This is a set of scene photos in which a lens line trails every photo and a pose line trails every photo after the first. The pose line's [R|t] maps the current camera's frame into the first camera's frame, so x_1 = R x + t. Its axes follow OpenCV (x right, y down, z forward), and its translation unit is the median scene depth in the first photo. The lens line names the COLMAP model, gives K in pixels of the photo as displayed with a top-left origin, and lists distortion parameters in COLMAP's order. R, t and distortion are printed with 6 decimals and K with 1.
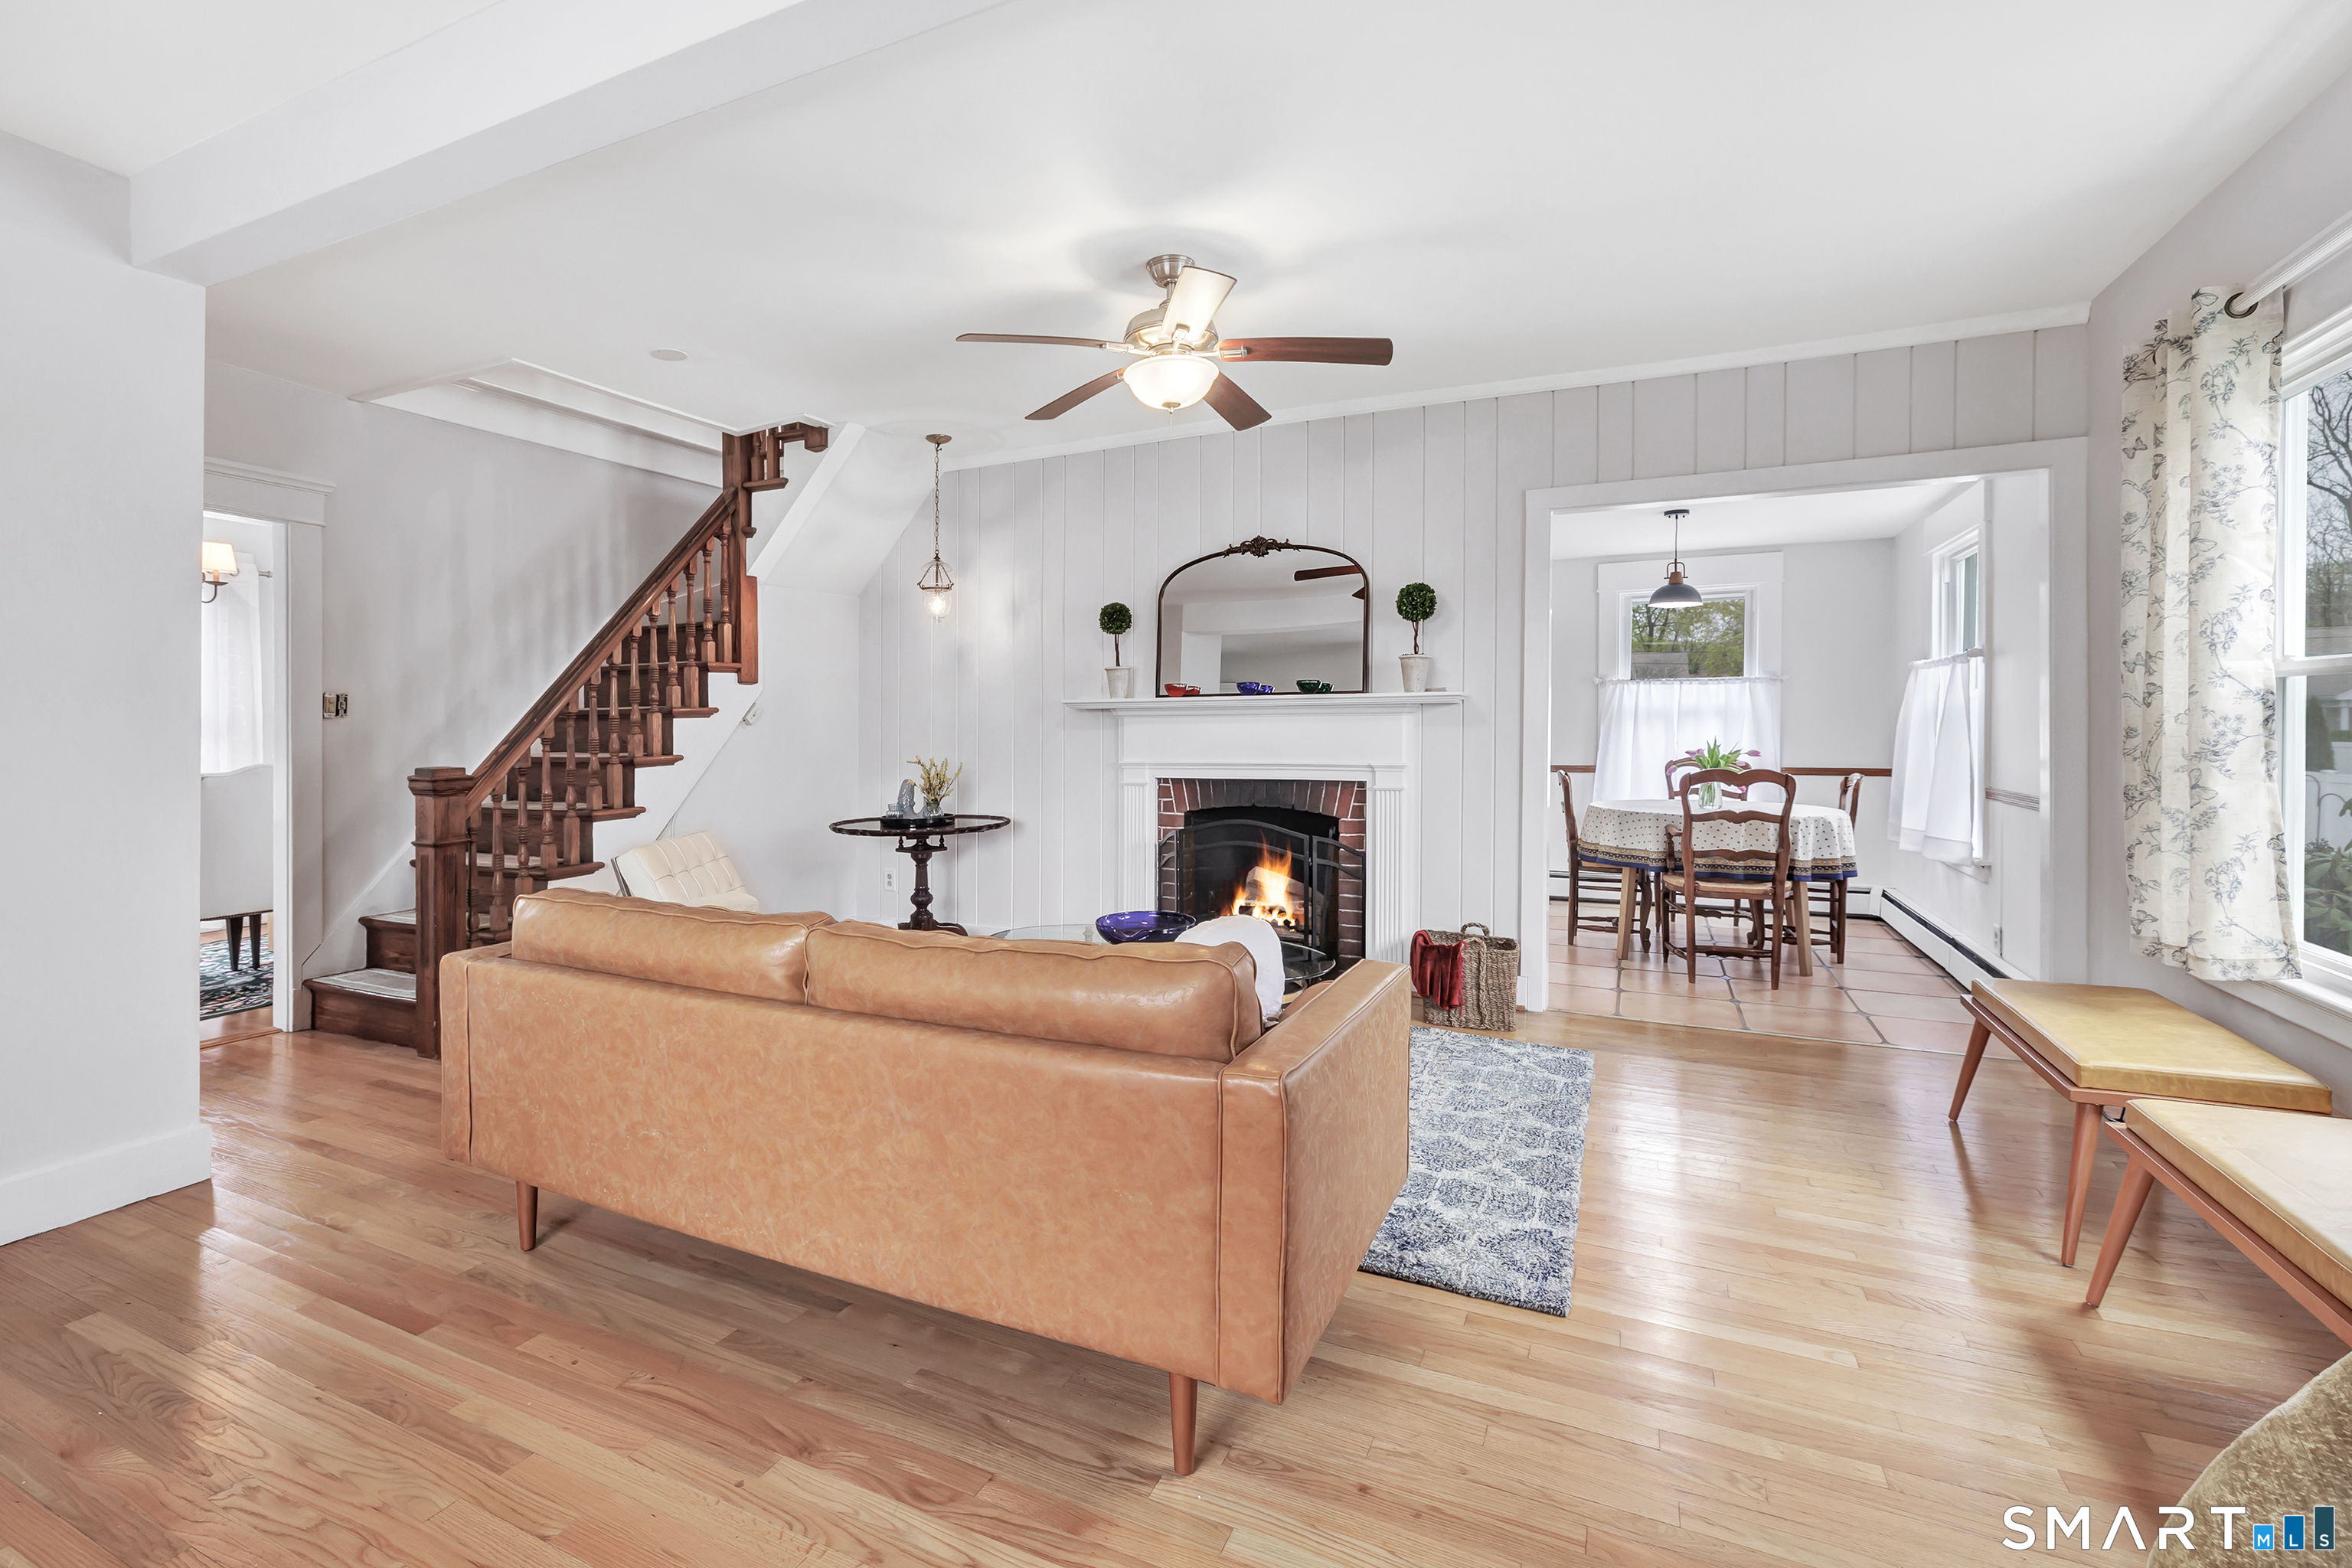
lens RADIAL K [[1052.6, 0, 1150.6], [0, 1052.6, 739.9], [0, 0, 1]] dist [-0.000287, 0.000390]
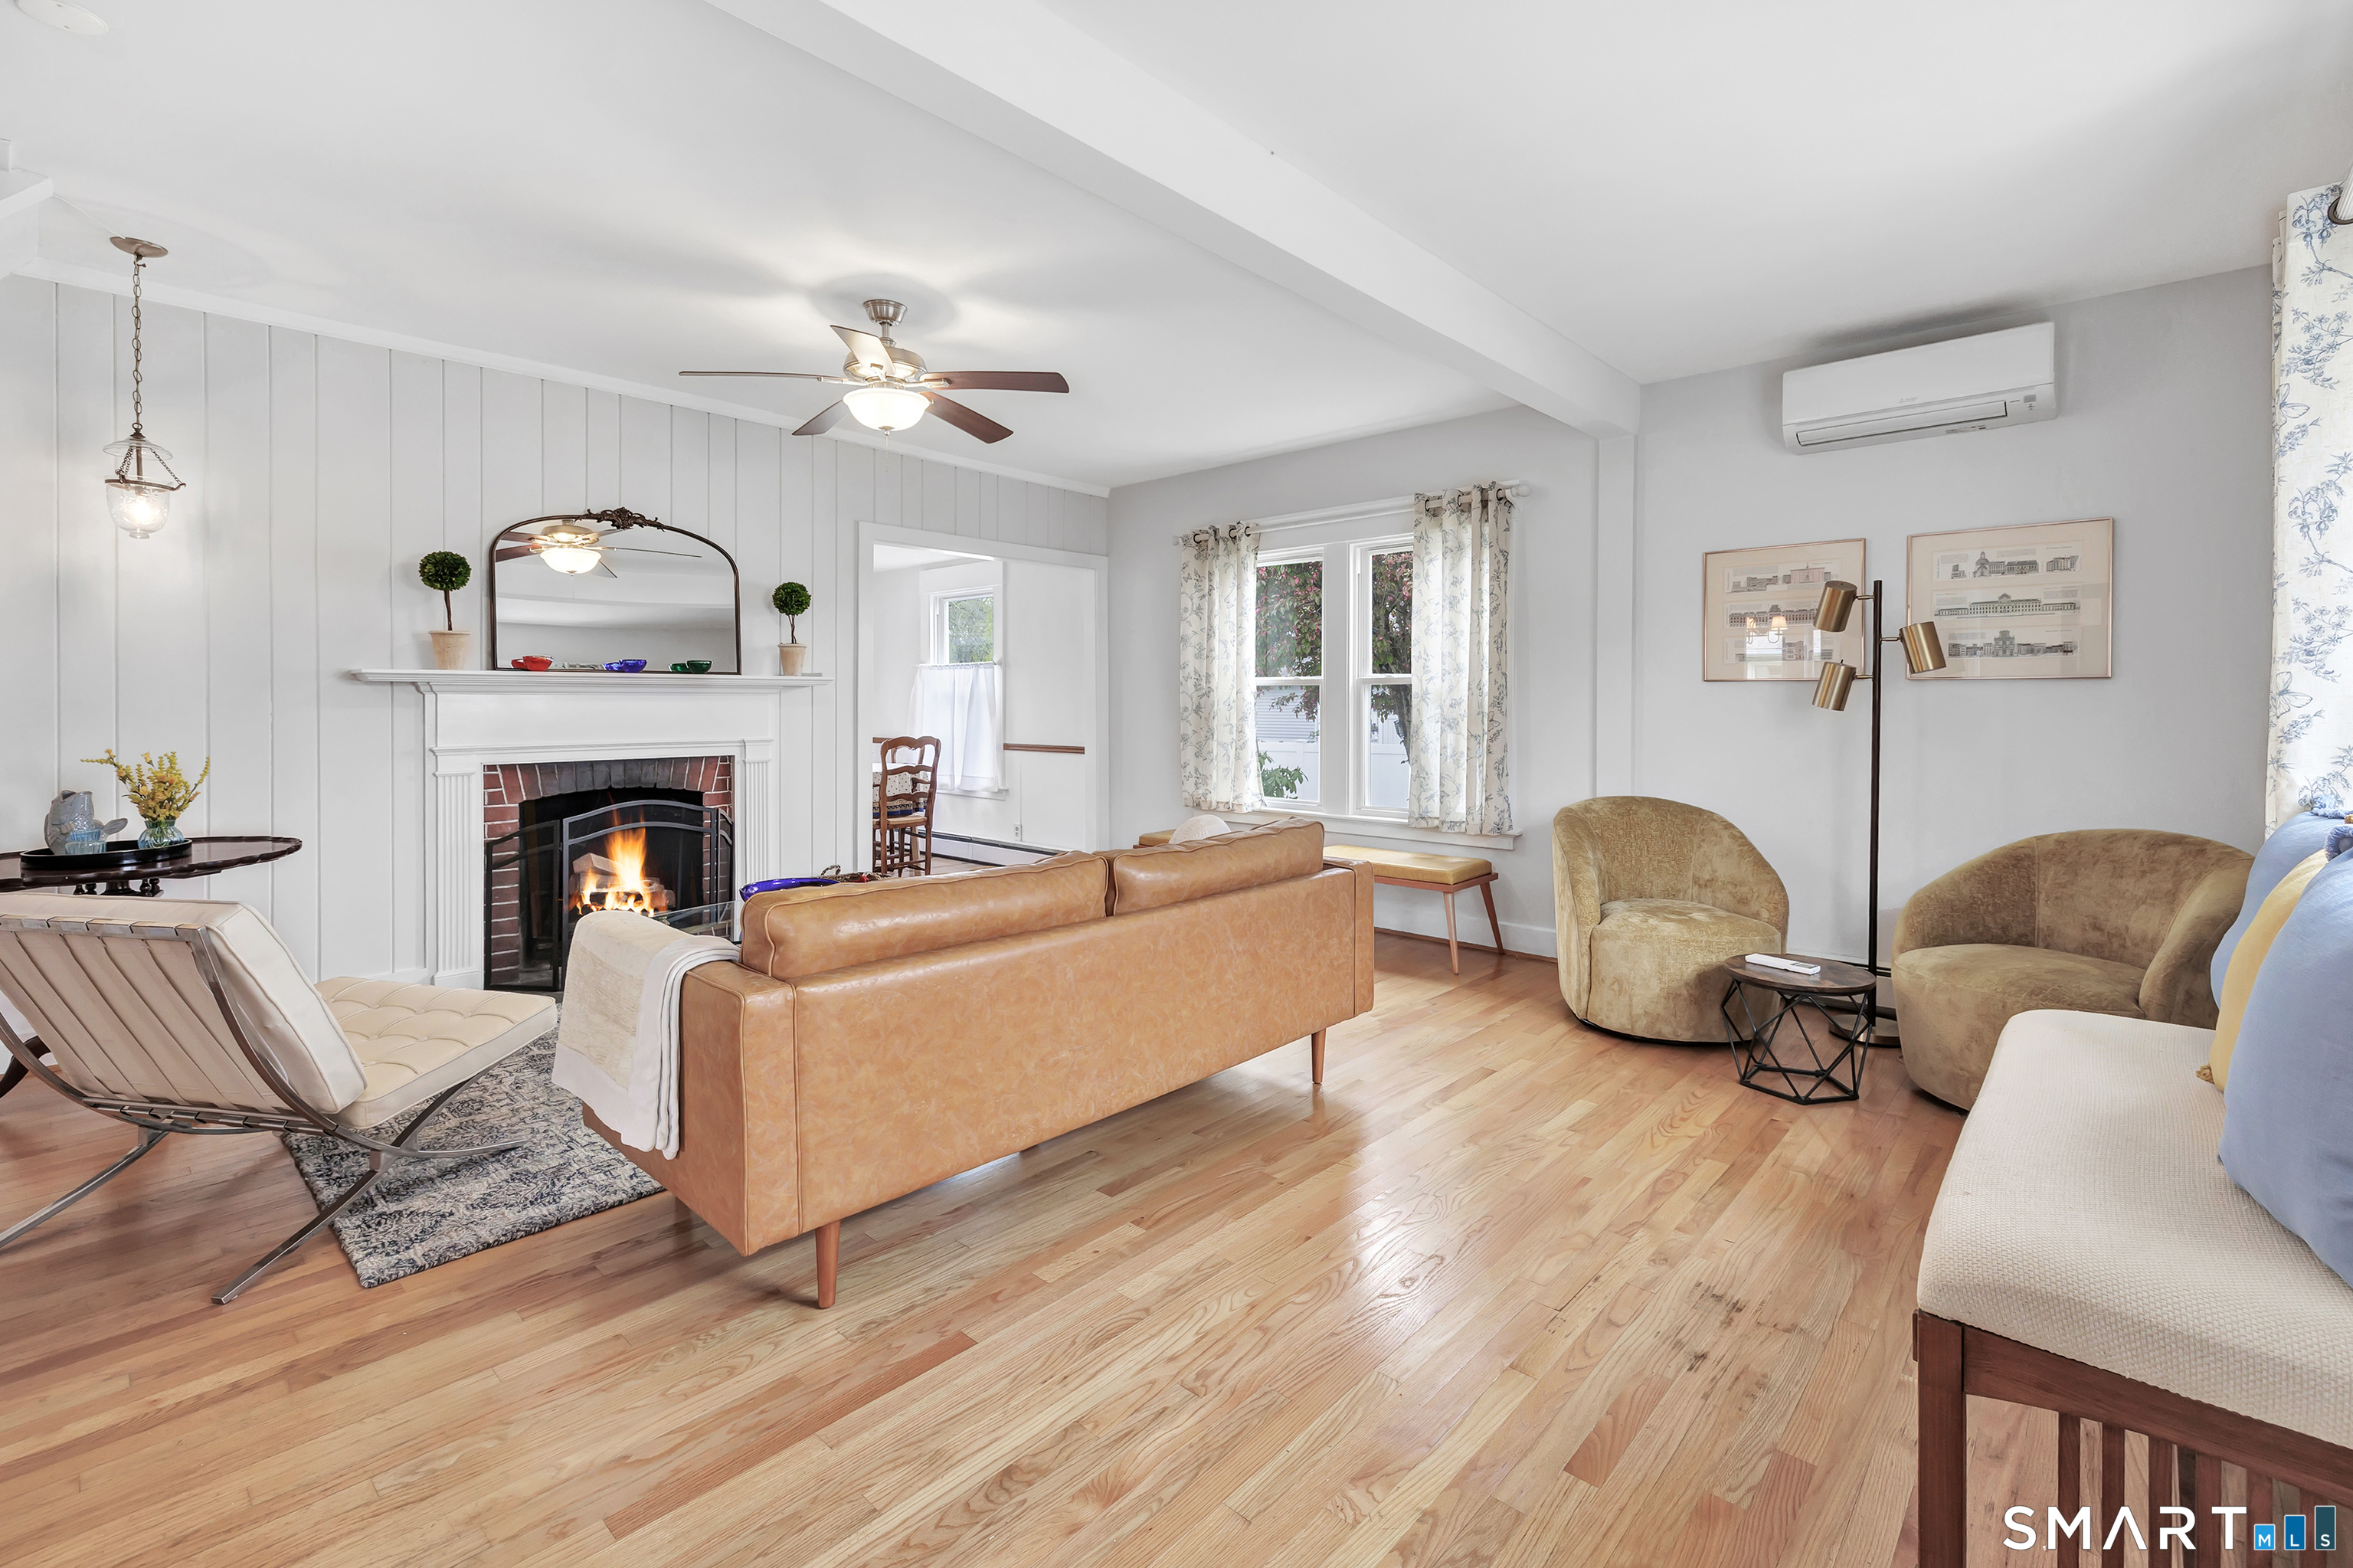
lens RADIAL K [[1053.1, 0, 1157.8], [0, 1053.1, 733.4], [0, 0, 1]] dist [-0.000287, 0.000390]
pose [[0.295766, -0.020420, 0.955042, -0.695357], [0.011256, 0.999777, 0.017890, 0.001778], [-0.955194, 0.005459, 0.295929, 0.254060]]
